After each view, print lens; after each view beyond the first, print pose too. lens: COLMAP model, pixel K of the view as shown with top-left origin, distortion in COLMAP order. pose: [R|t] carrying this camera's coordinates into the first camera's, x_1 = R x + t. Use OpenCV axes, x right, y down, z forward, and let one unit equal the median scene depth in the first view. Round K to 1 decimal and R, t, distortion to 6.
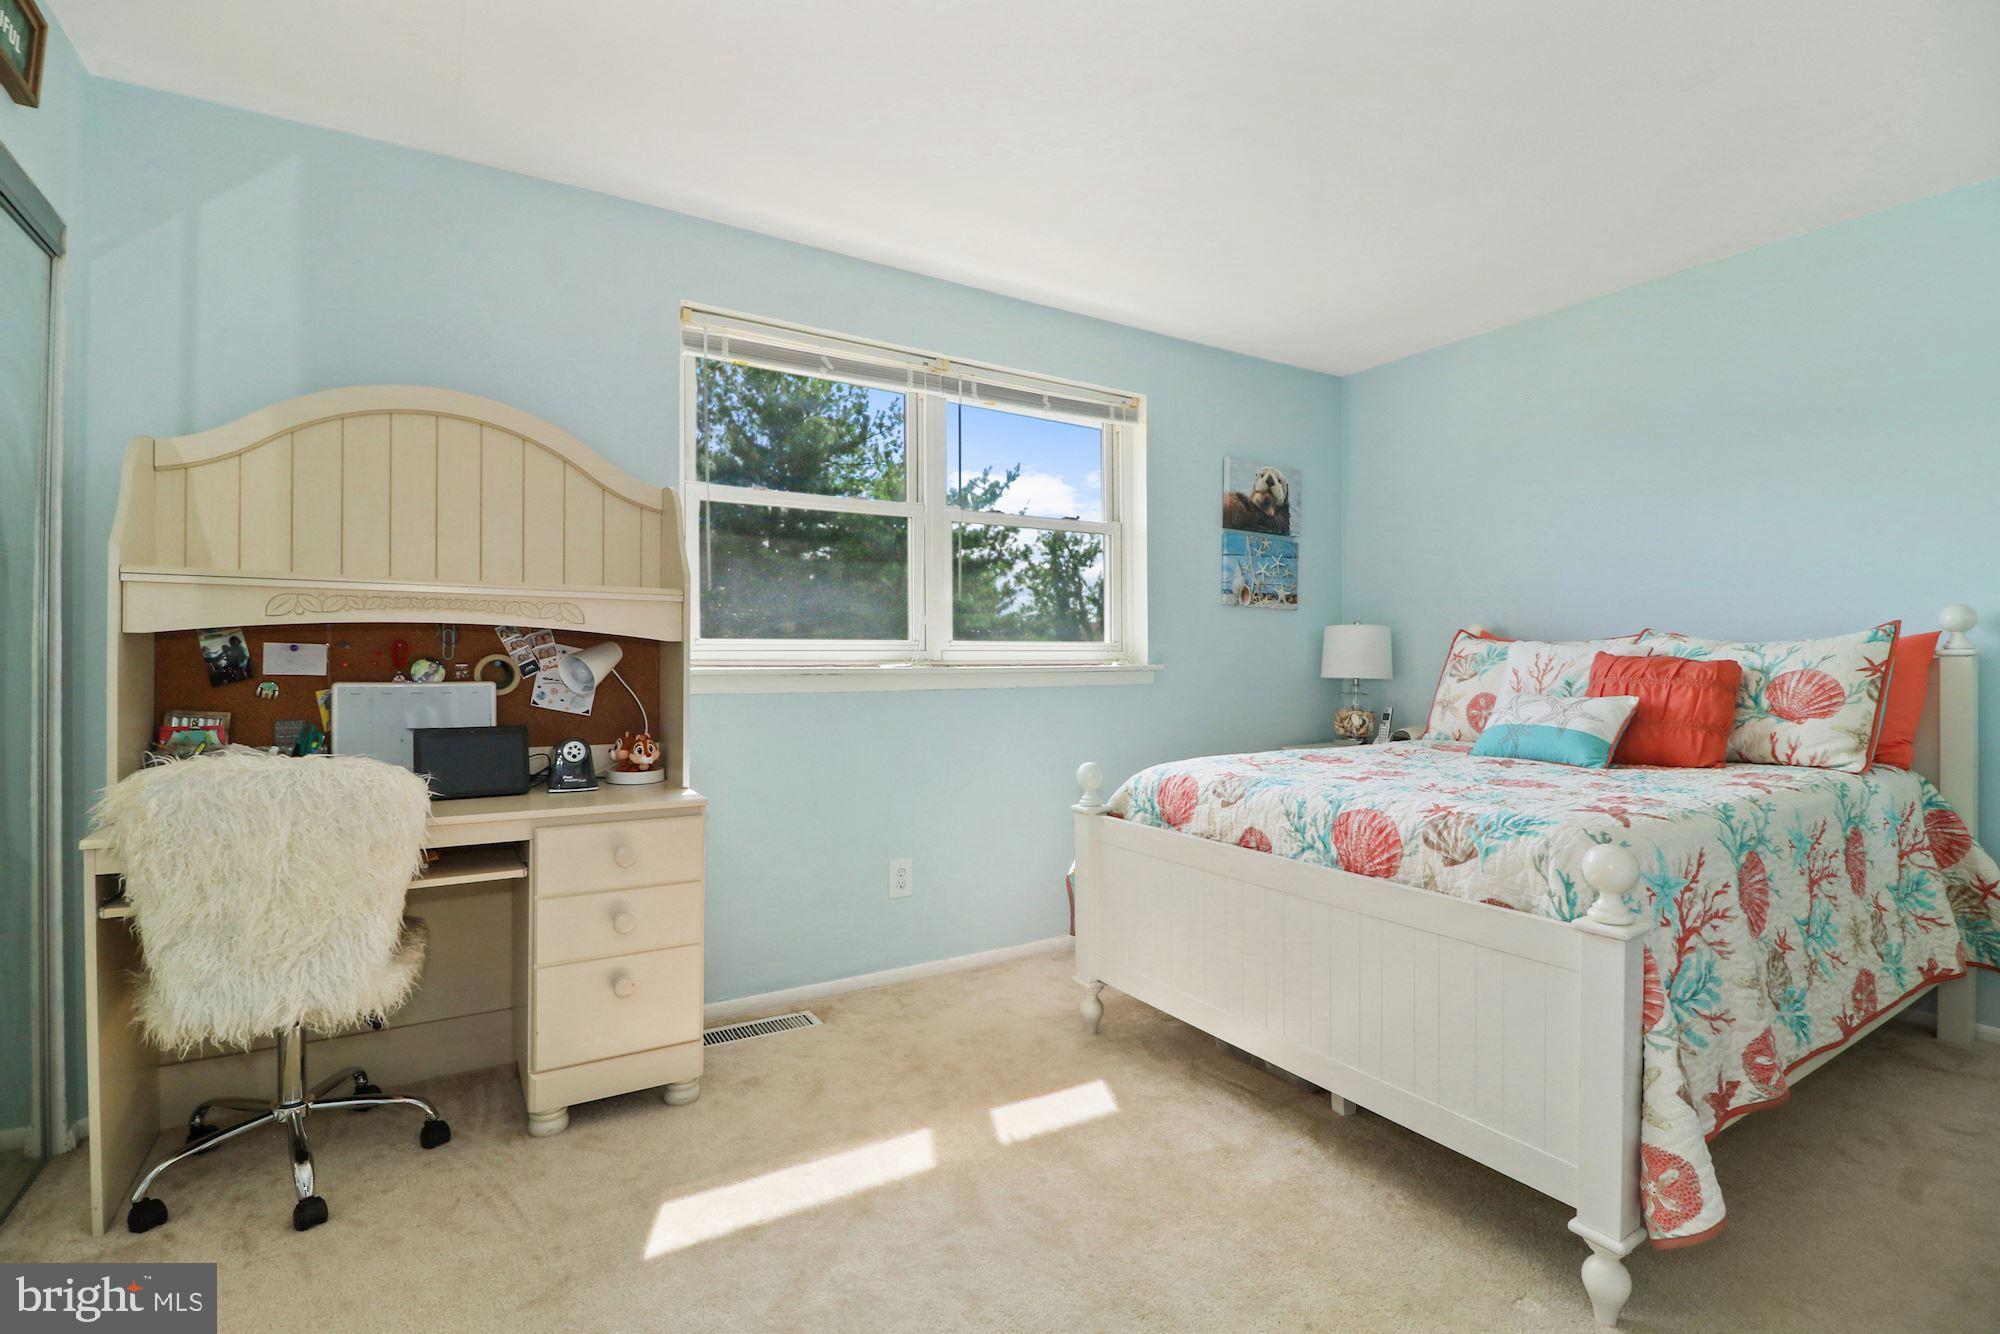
lens RADIAL K [[926.9, 0, 1000.0], [0, 926.9, 667.0], [0, 0, 1]] dist [-0.011774, -0.000943]
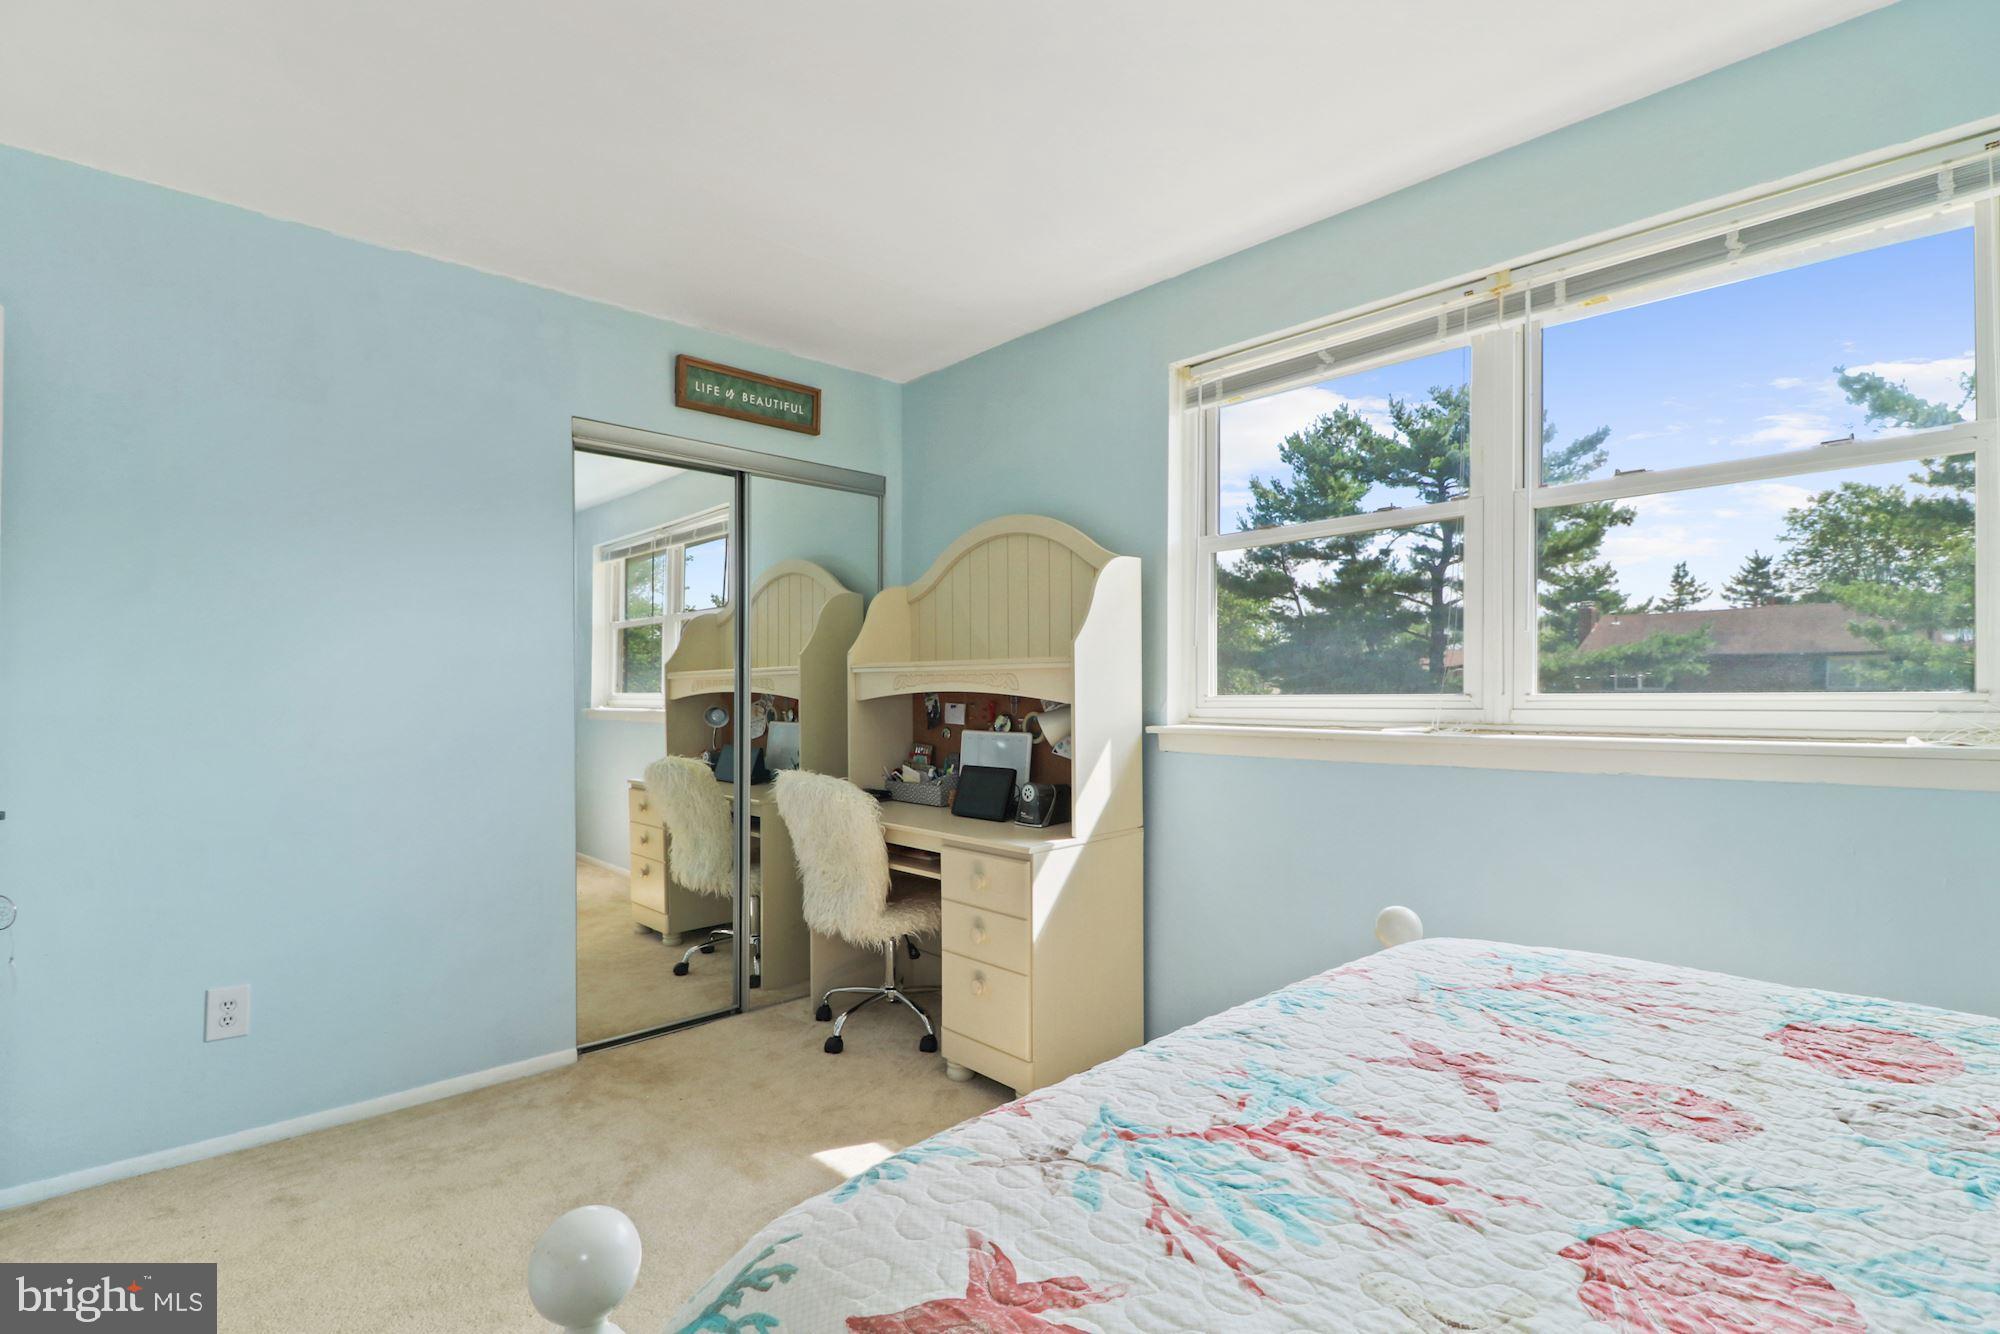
lens RADIAL K [[935.3, 0, 1001.4], [0, 935.3, 693.1], [0, 0, 1]] dist [-0.008671, -0.000752]
pose [[0.187261, 0.004478, -0.982300, 0.749757], [0.002674, 0.999984, 0.005068, -0.047588], [0.982307, -0.003576, 0.187246, 0.732795]]
